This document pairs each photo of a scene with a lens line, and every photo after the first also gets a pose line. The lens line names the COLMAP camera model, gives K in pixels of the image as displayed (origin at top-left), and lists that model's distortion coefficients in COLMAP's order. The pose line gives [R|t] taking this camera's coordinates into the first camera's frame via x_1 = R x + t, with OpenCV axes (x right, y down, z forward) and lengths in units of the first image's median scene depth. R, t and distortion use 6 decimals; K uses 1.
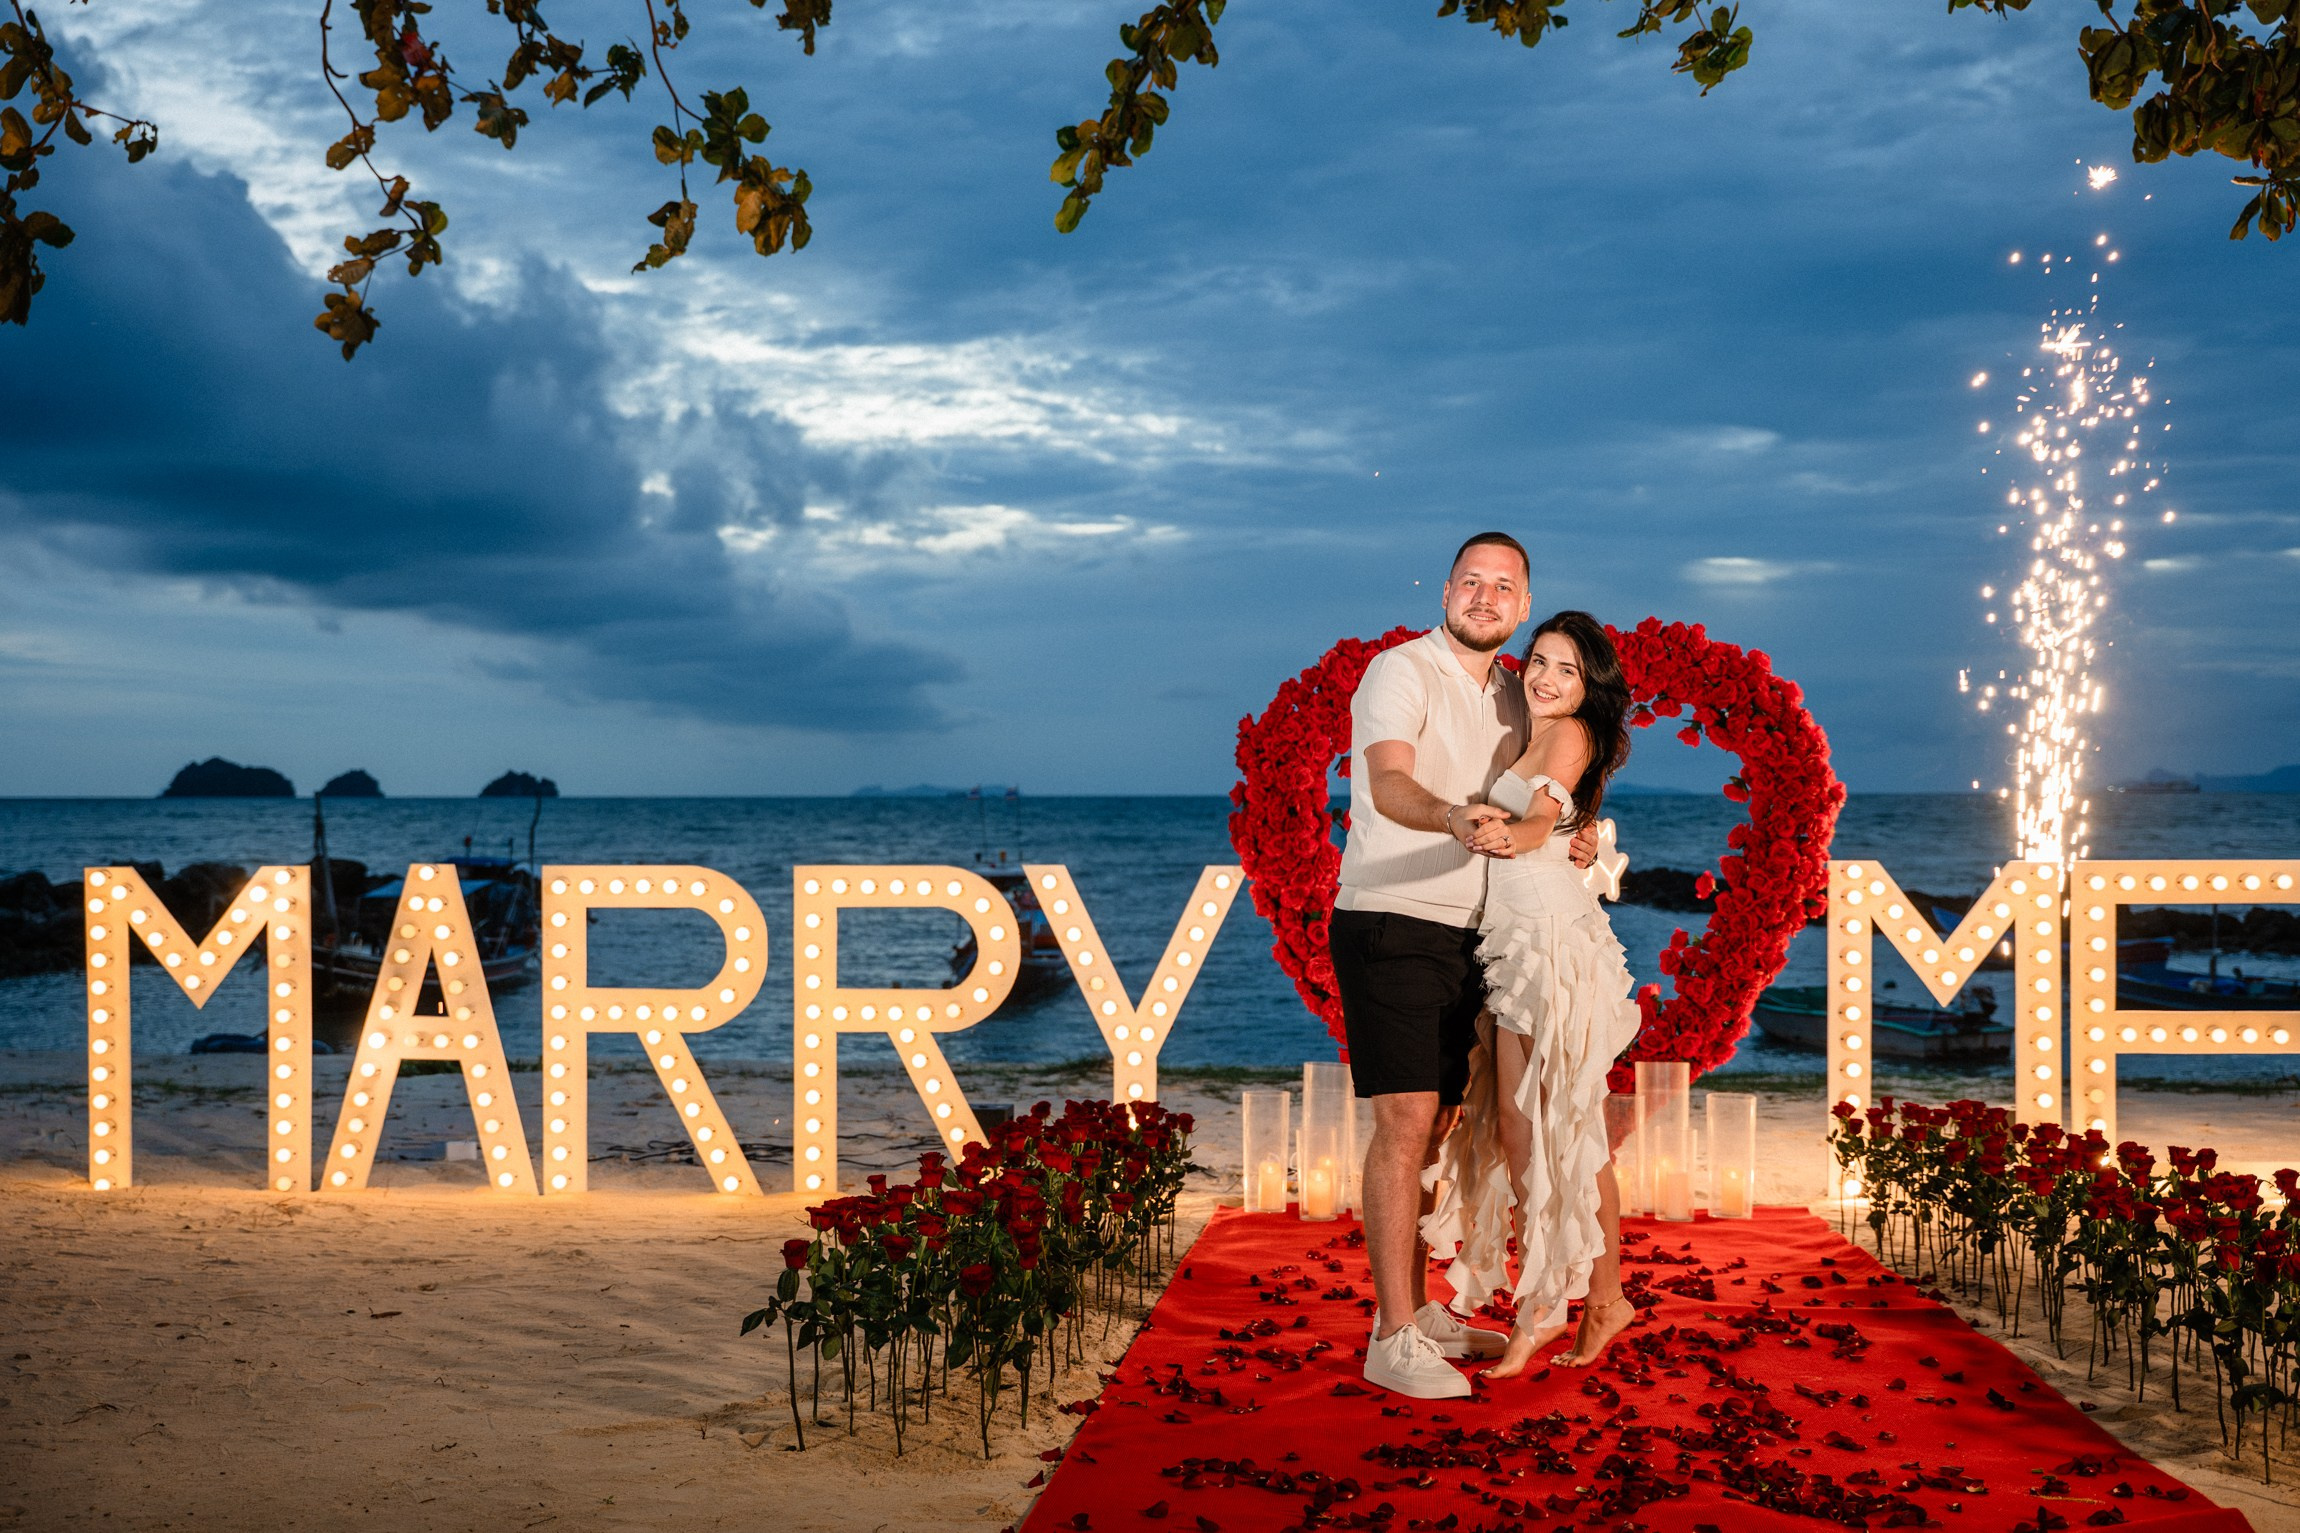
lens RADIAL K [[2540.1, 0, 1168.1], [0, 2540.1, 746.1], [0, 0, 1]] dist [0.002634, 0.000000]
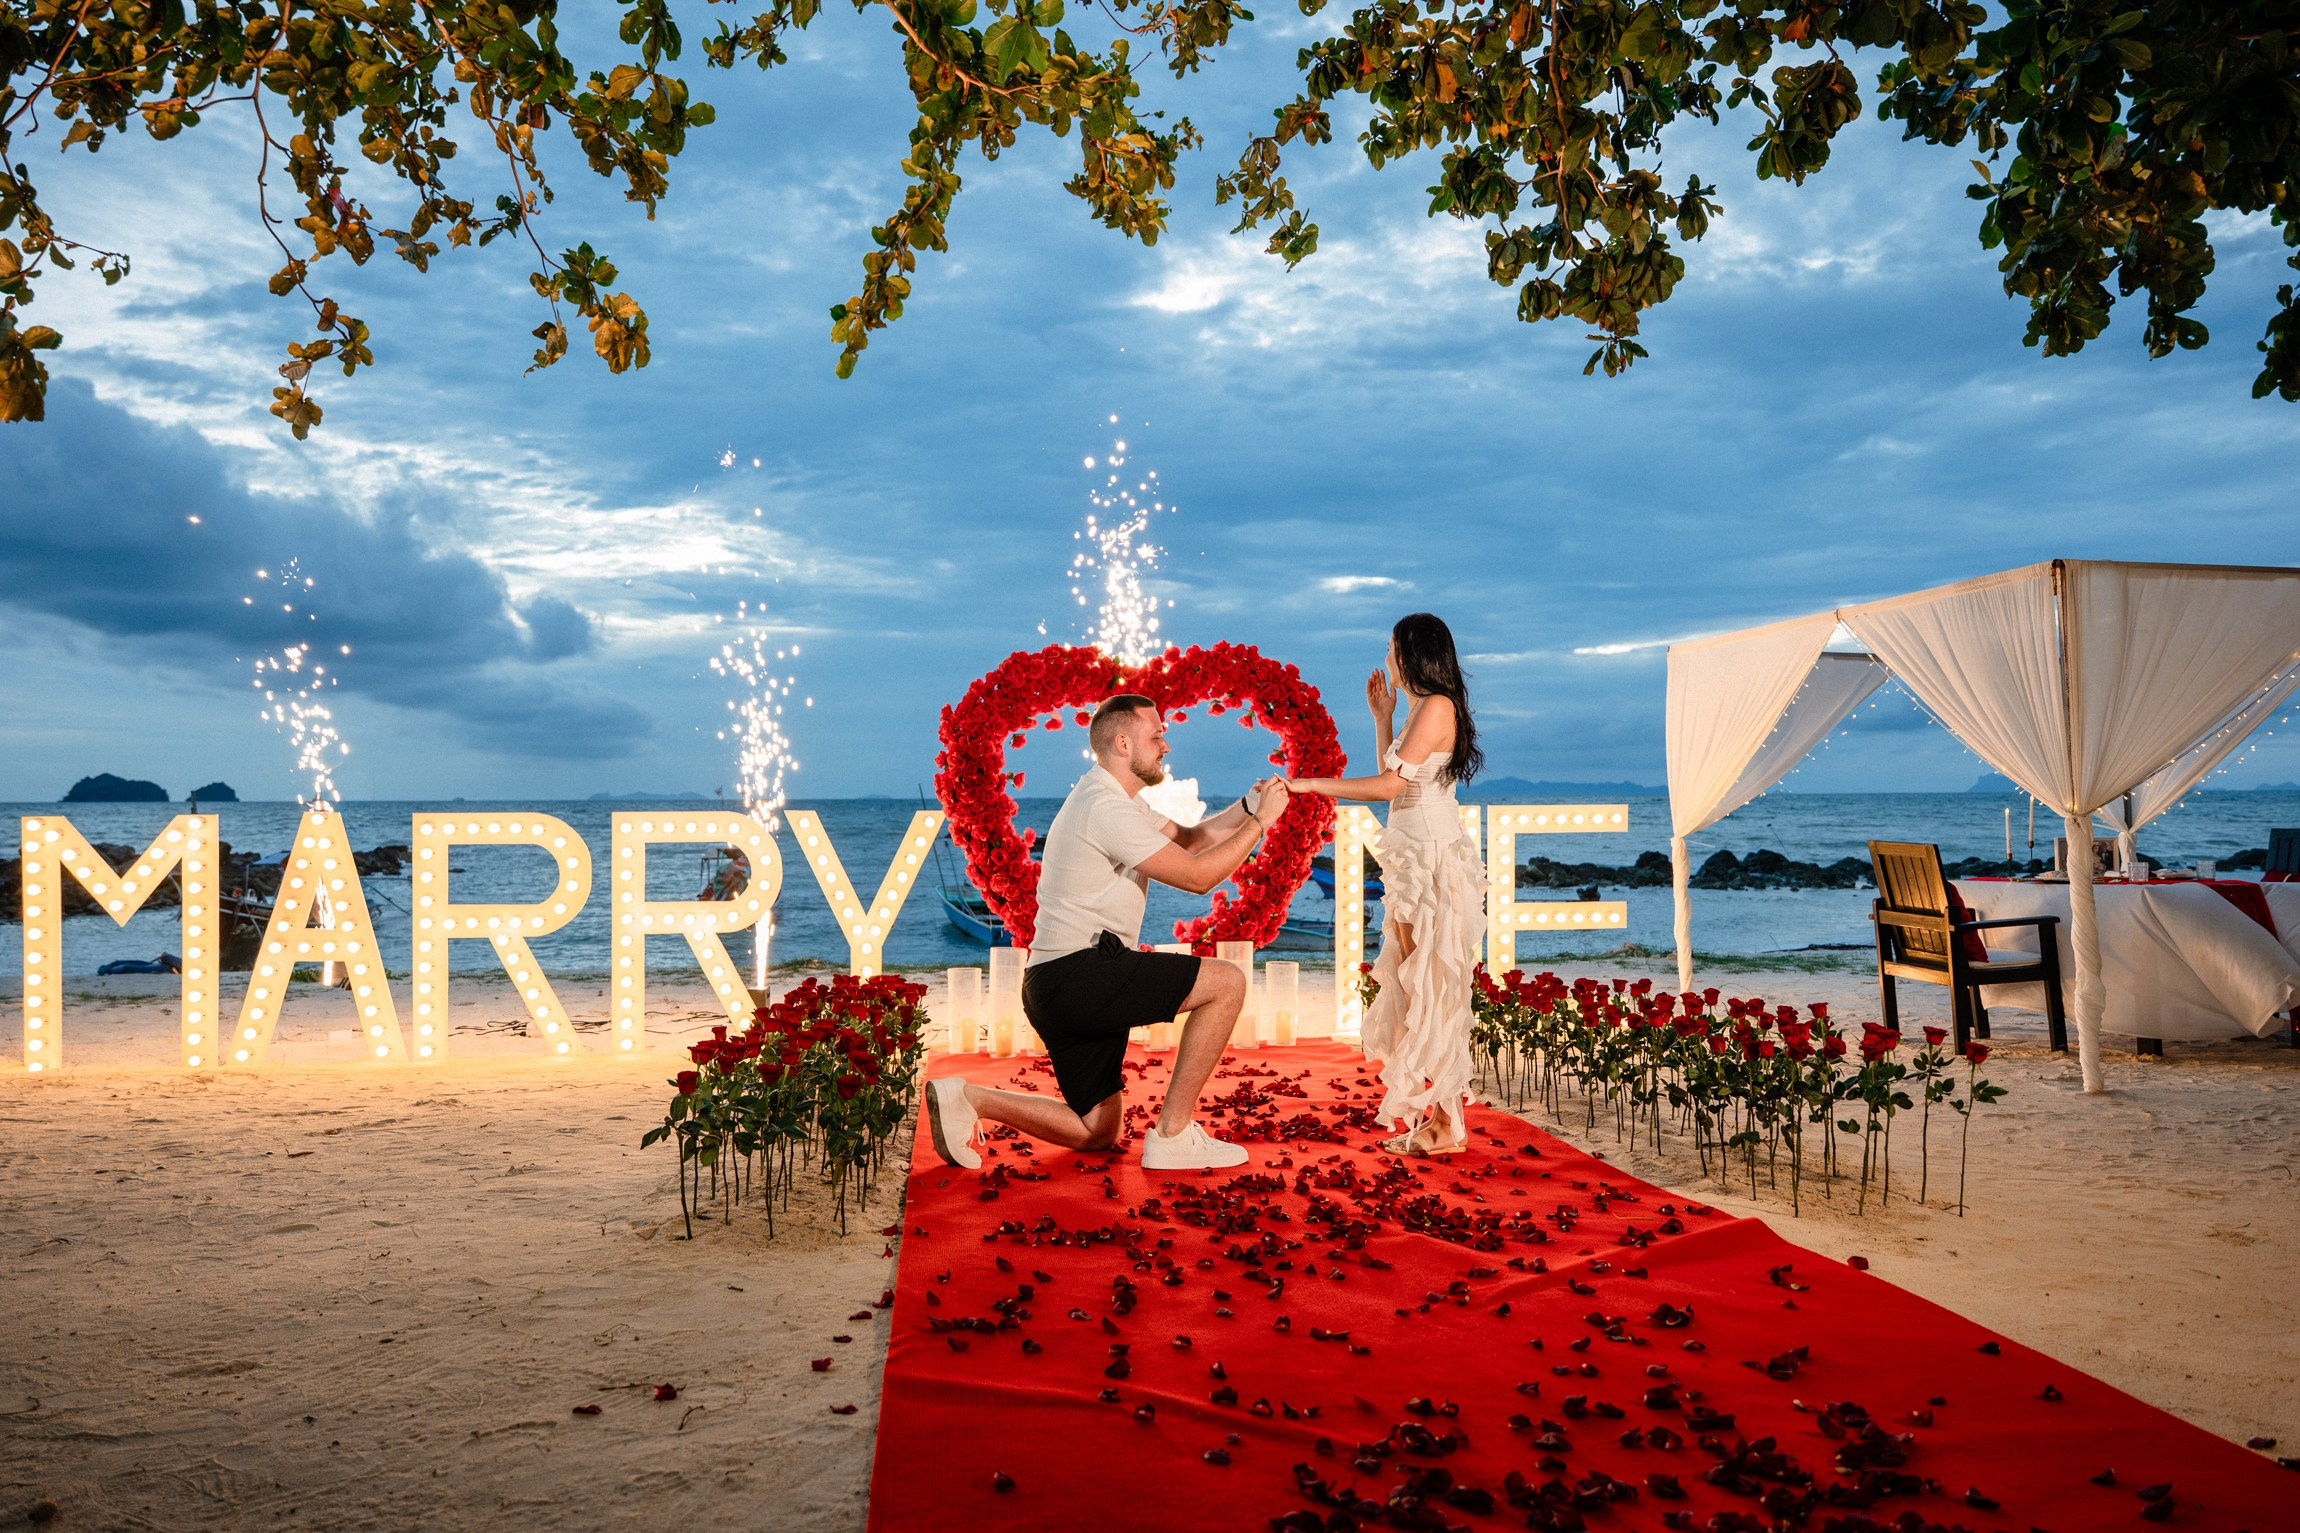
lens RADIAL K [[1629.6, 0, 1143.1], [0, 1629.6, 753.7], [0, 0, 1]] dist [0.001330, 0.013021]
pose [[0.978135, 0.003912, 0.207933, -0.051734], [-0.001870, 0.999948, -0.010016, 0.024316], [-0.207962, 0.009408, 0.978092, 0.092626]]
